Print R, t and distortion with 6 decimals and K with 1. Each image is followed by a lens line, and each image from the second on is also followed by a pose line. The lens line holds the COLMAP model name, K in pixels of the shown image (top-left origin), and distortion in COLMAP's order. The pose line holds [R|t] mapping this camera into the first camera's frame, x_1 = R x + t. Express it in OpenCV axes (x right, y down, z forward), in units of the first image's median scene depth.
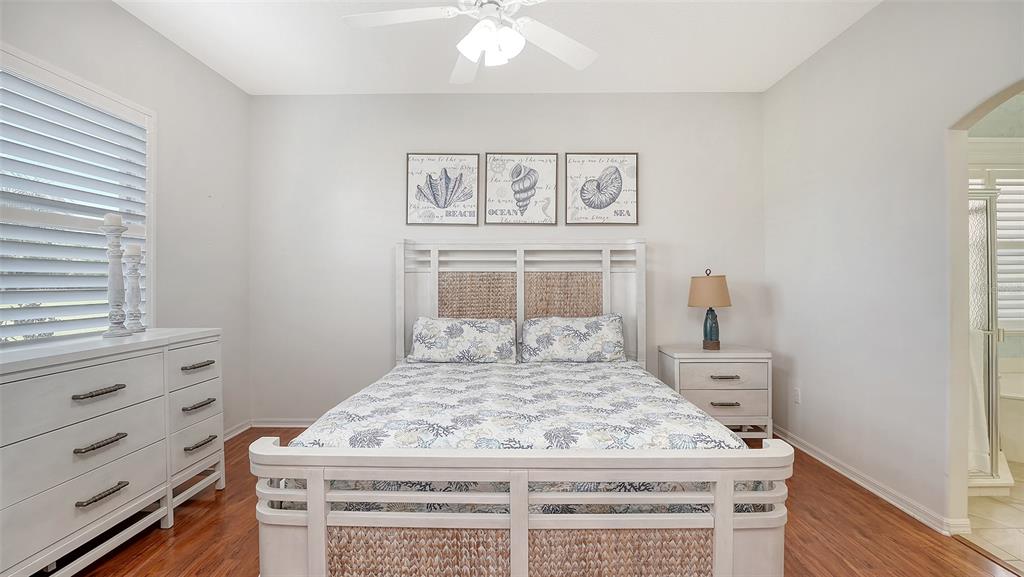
lens RADIAL K [[422.5, 0, 512.4], [0, 422.5, 285.2], [0, 0, 1]] dist [-0.012572, 0.000165]
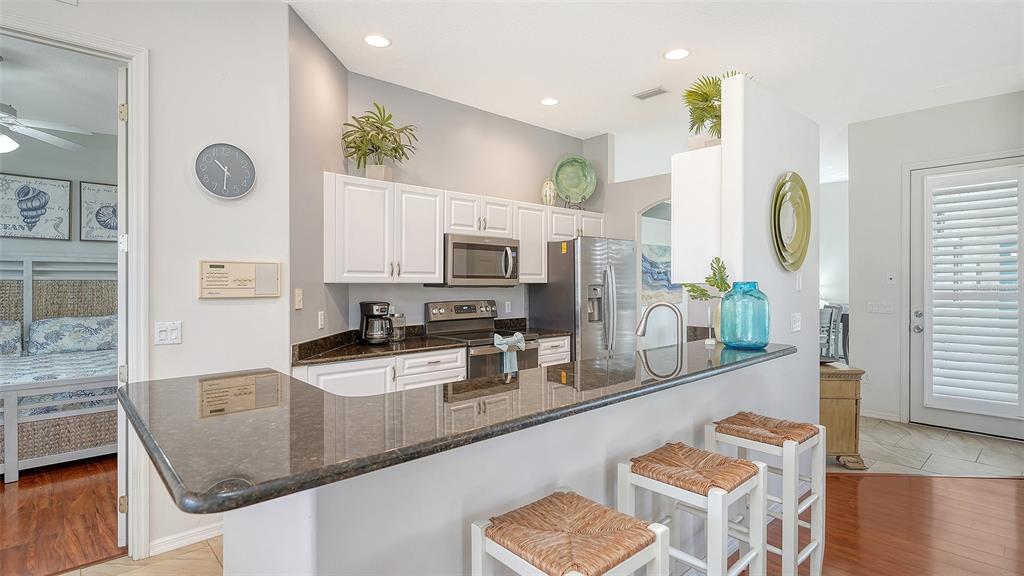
lens RADIAL K [[504.2, 0, 518.1], [0, 504.2, 284.7], [0, 0, 1]] dist [-0.010767, 0.001782]
pose [[0.728244, -0.001025, 0.685318, 0.058423], [0.004349, 0.999986, -0.003126, -0.008304], [-0.685305, 0.005257, 0.728238, -0.910070]]
